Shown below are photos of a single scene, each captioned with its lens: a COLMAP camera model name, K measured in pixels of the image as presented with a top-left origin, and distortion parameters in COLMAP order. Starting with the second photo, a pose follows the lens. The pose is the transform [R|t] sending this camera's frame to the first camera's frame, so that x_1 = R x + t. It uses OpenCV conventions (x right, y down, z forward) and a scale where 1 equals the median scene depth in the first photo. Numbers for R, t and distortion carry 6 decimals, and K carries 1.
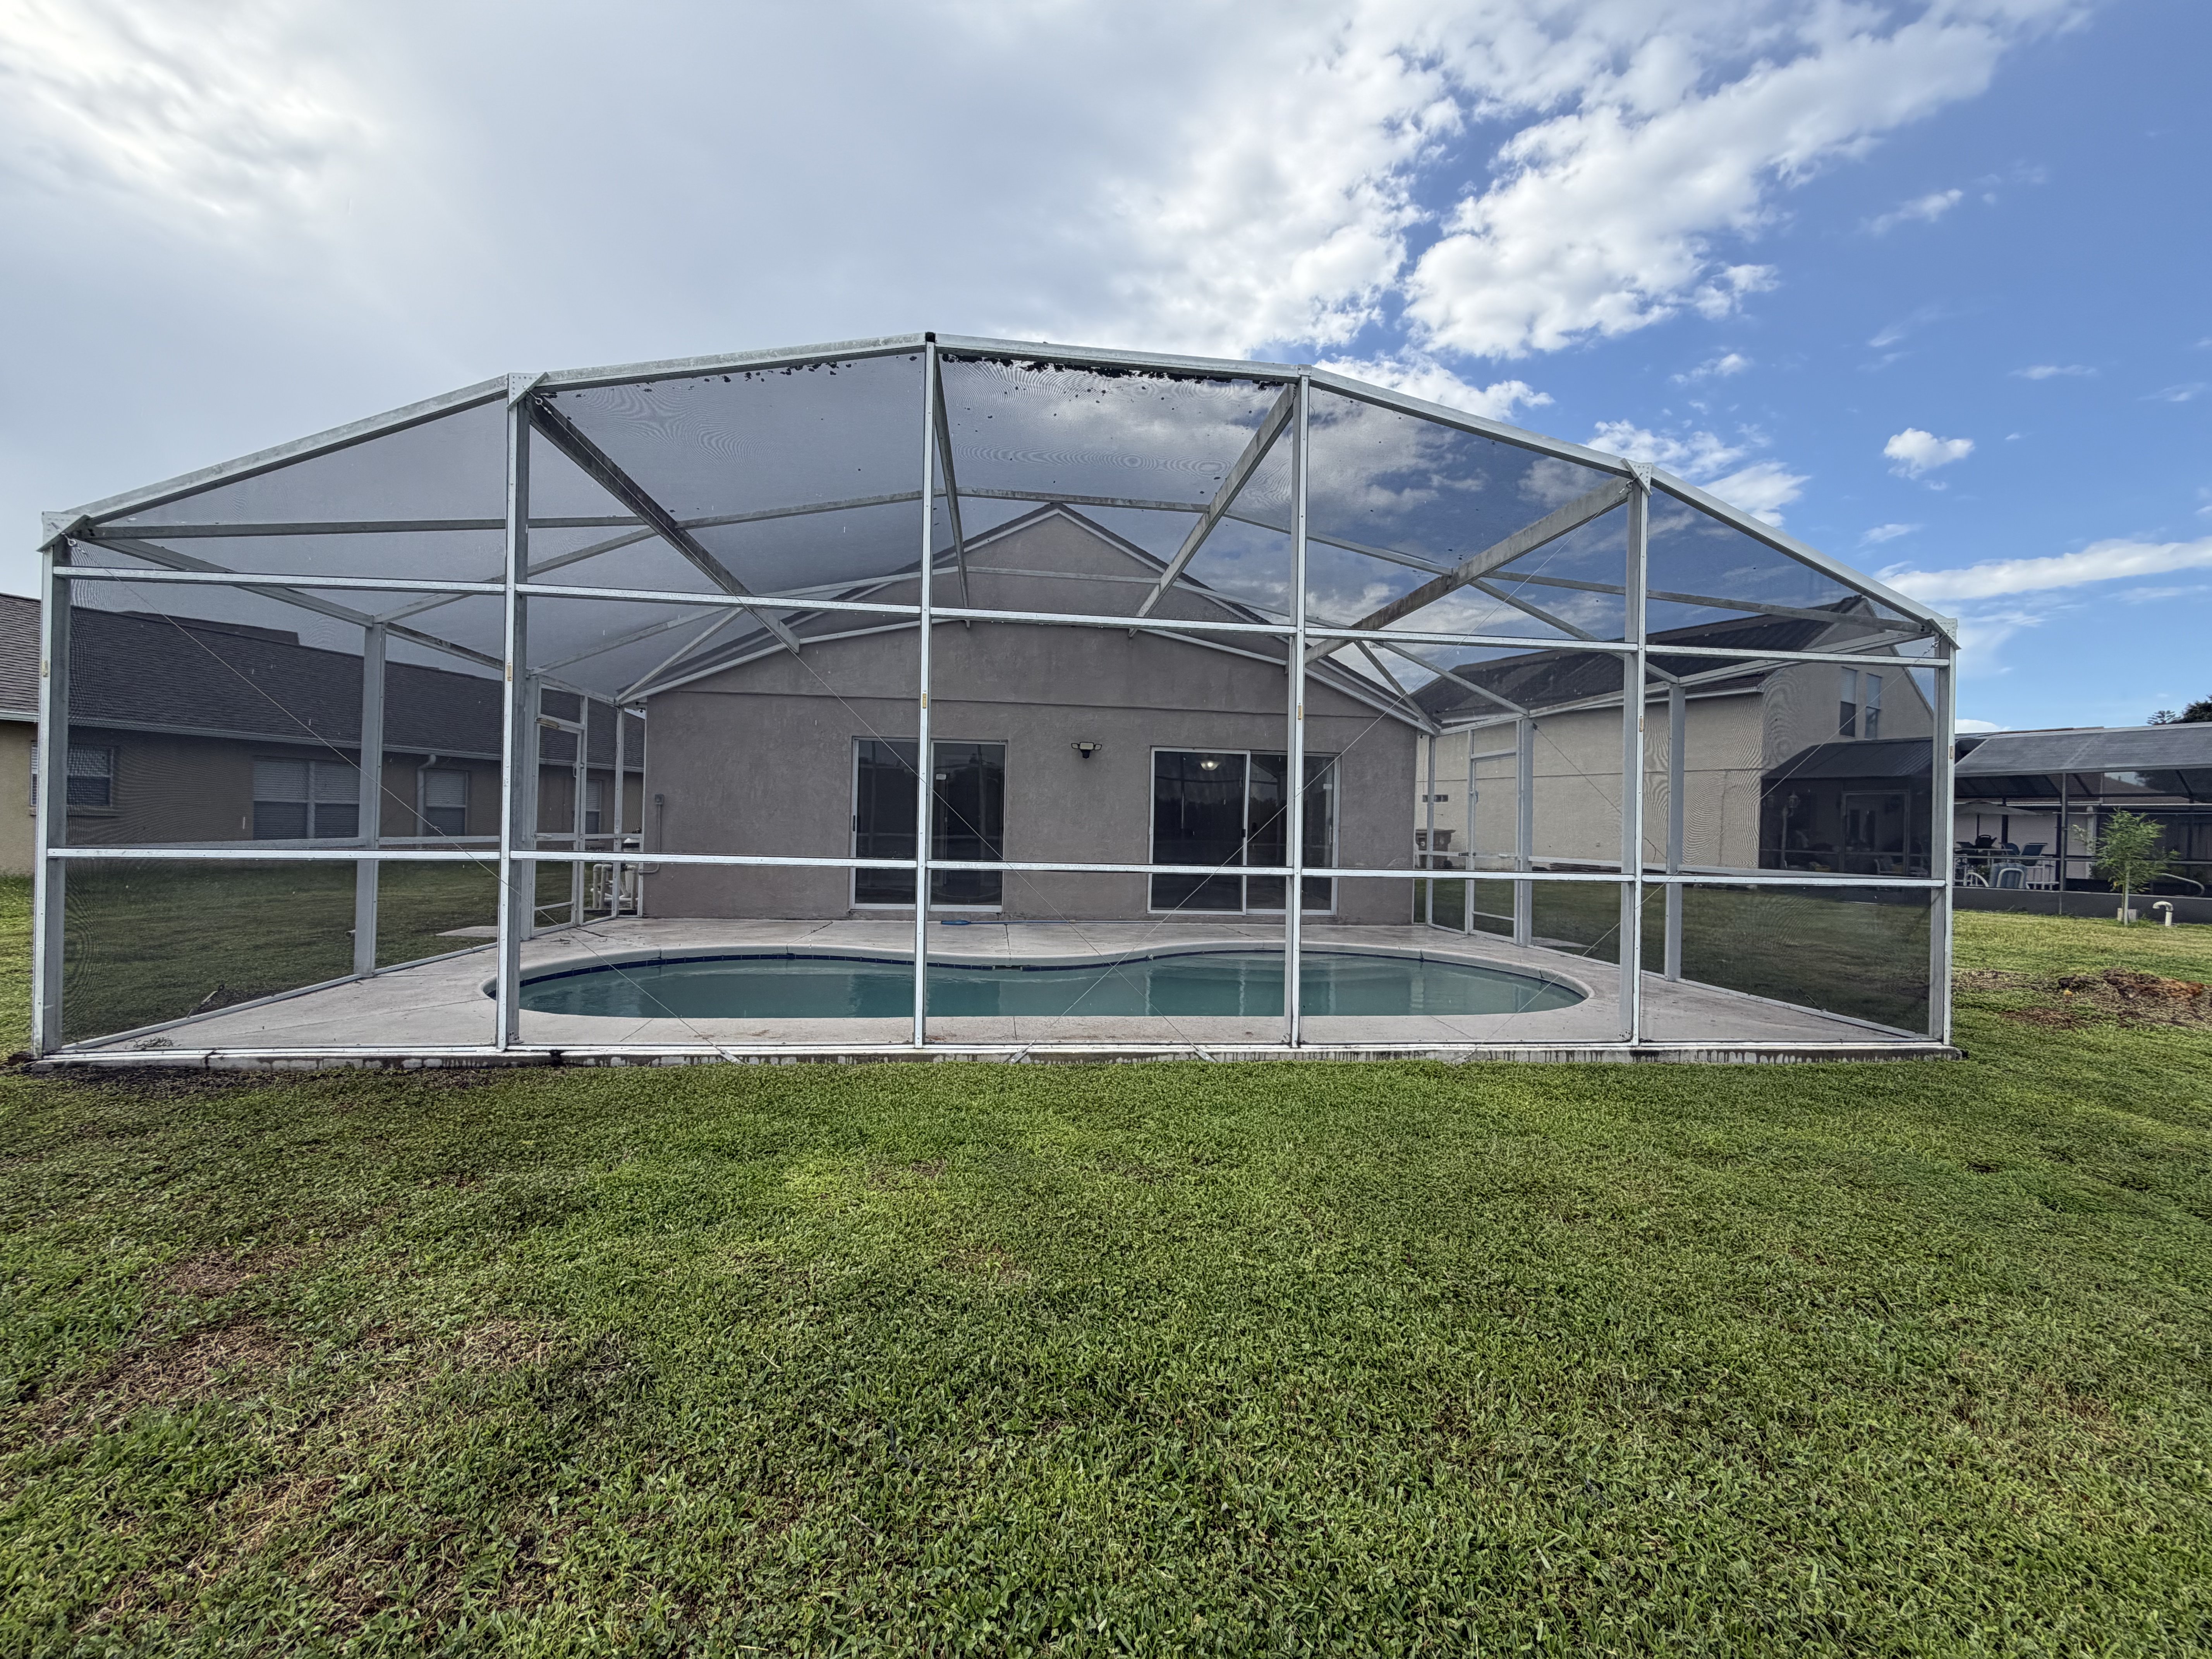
lens RADIAL K [[881.1, 0, 1106.0], [0, 881.1, 829.5], [0, 0, 1]] dist [0.001058, 0.000161]
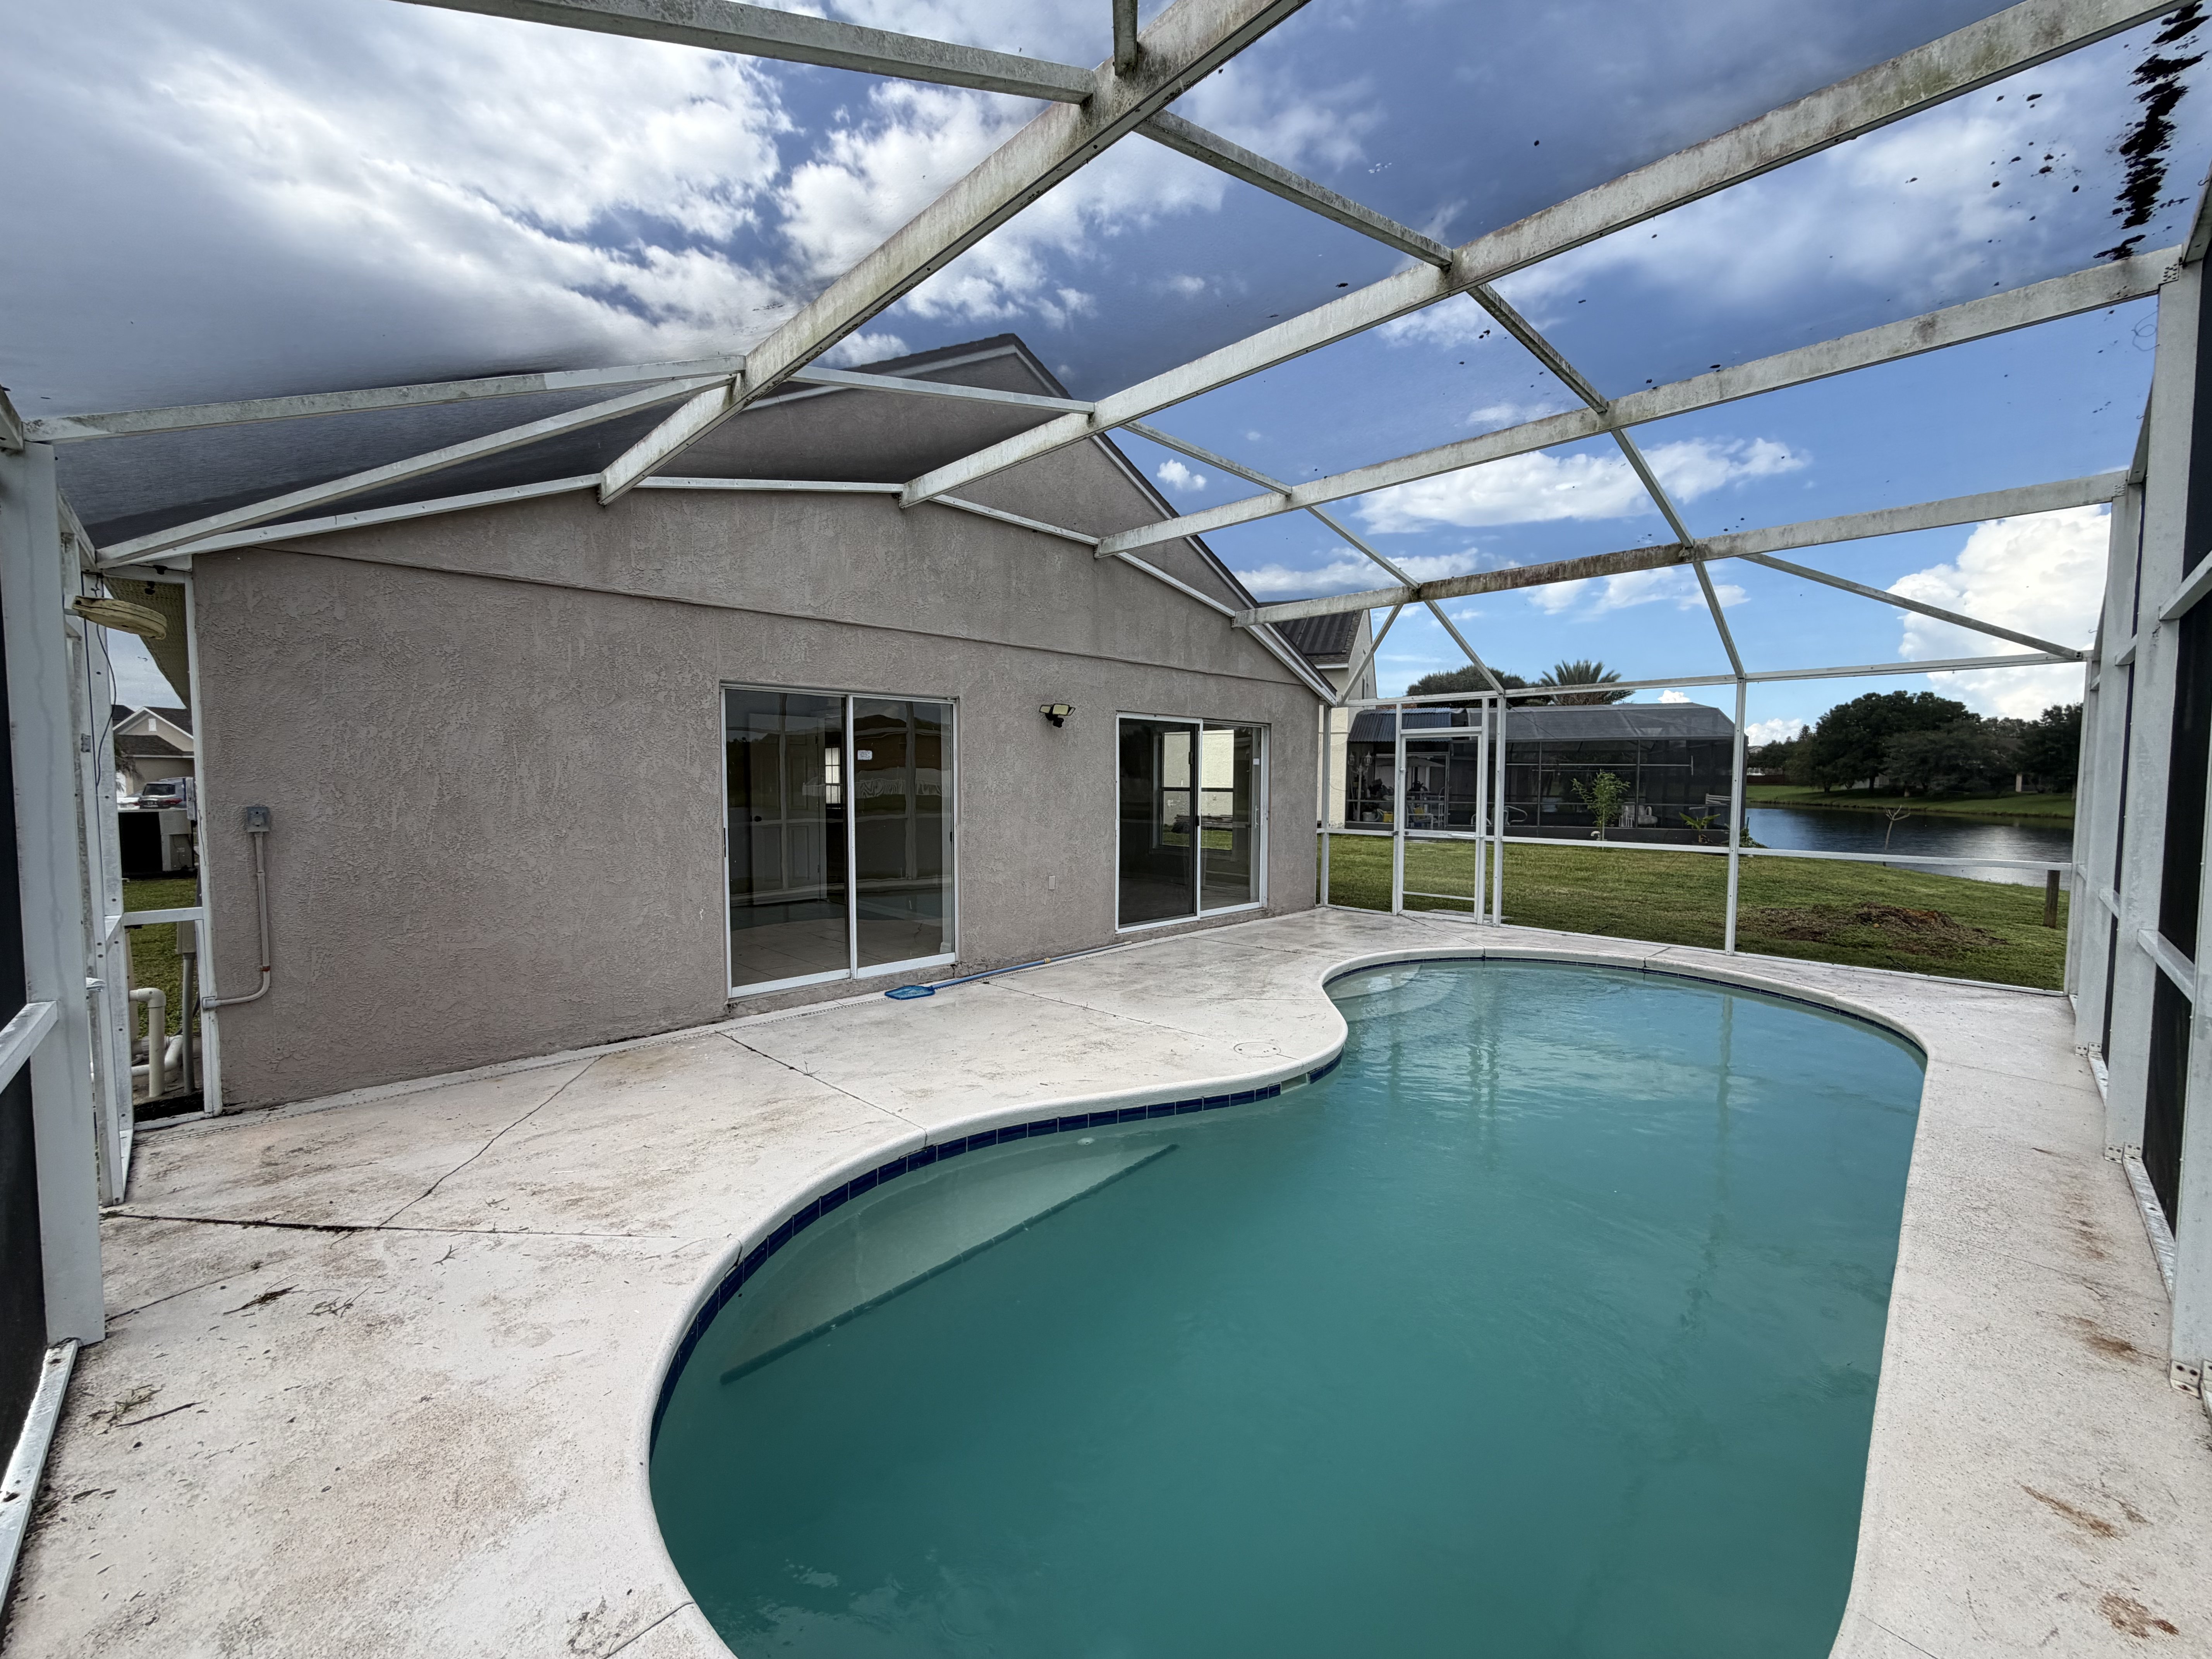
lens RADIAL K [[881.1, 0, 1106.0], [0, 881.1, 829.5], [0, 0, 1]] dist [0.001058, 0.000161]
pose [[0.792523, -0.055840, 0.607280, -0.419806], [0.014903, 0.997275, 0.072251, -0.049666], [-0.609660, -0.048210, 0.791196, 0.419443]]
